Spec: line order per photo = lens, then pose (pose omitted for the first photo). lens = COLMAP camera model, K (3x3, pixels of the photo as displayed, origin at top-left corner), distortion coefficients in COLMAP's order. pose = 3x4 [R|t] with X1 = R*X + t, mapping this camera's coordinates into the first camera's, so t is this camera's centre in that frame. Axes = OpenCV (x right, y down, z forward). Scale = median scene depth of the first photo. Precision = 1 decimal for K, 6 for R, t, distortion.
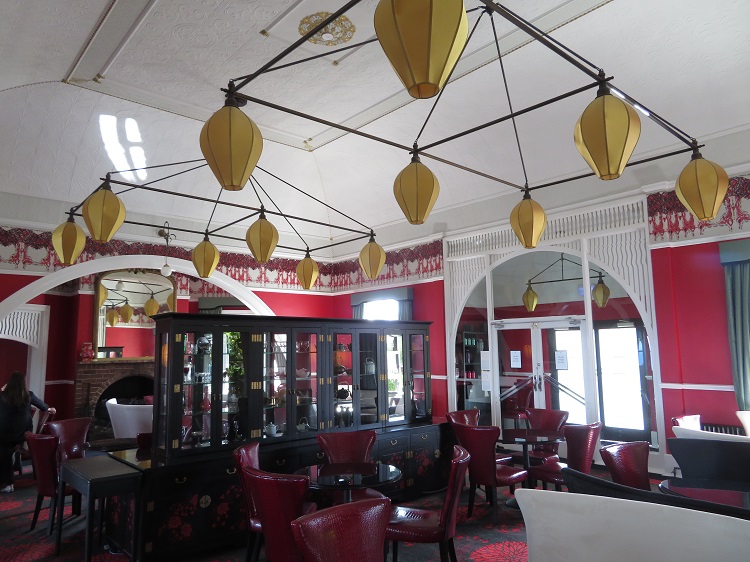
lens RADIAL K [[538.9, 0, 375.1], [0, 538.9, 280.3], [0, 0, 1]] dist [0.003996, 0.000729]
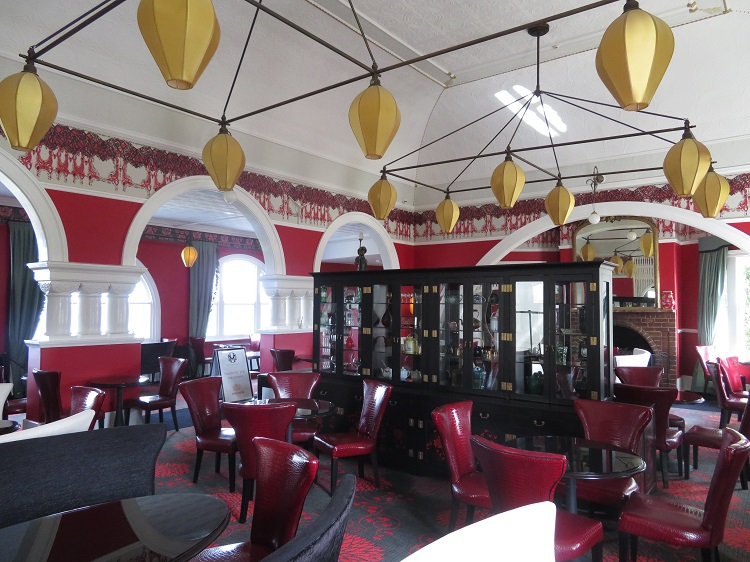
lens RADIAL K [[538.9, 0, 375.6], [0, 538.9, 283.4], [0, 0, 1]] dist [0.003996, 0.000729]
pose [[0.194578, -0.018073, -0.980721, 0.530275], [0.117752, 0.993030, 0.005062, 0.051860], [0.973794, -0.116467, 0.195350, 0.463522]]
